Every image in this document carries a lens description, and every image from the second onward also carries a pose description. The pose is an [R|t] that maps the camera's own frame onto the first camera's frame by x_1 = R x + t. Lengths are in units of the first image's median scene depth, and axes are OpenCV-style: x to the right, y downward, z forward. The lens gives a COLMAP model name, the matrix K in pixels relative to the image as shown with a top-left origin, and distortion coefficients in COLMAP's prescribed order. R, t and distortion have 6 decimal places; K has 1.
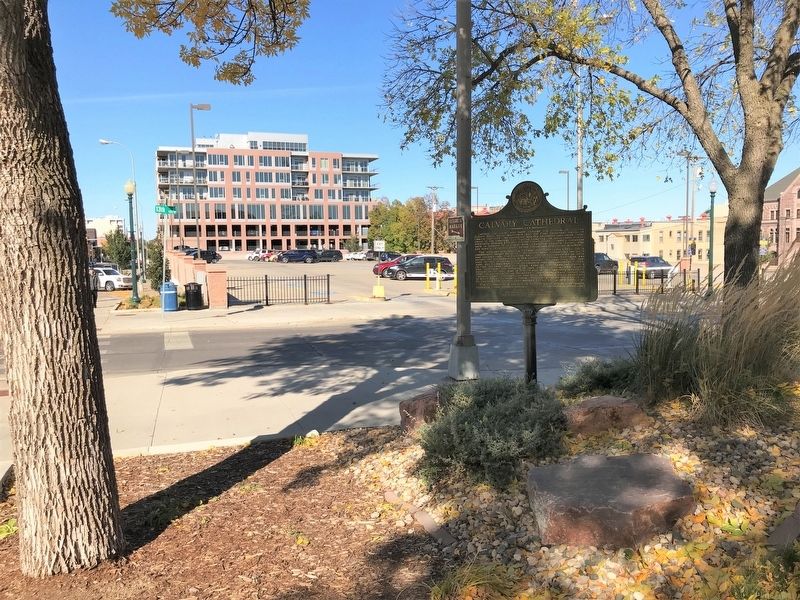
lens RADIAL K [[653.3, 0, 400.0], [0, 653.3, 300.0], [0, 0, 1]] dist [0.339463, 0.000924]
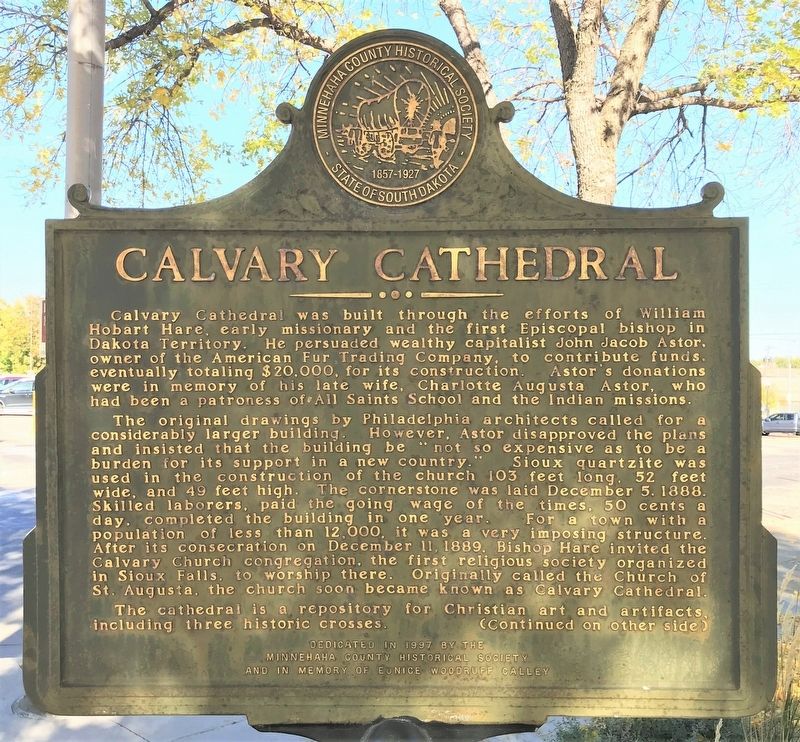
lens RADIAL K [[844.2, 0, 400.0], [0, 844.2, 371.0], [0, 0, 1]] dist [0.016865, 0.016010]
pose [[0.908479, 0.023261, 0.417283, 0.098580], [0.009692, 0.997009, -0.076678, -0.070285], [-0.417819, 0.073705, 0.905536, 0.794902]]
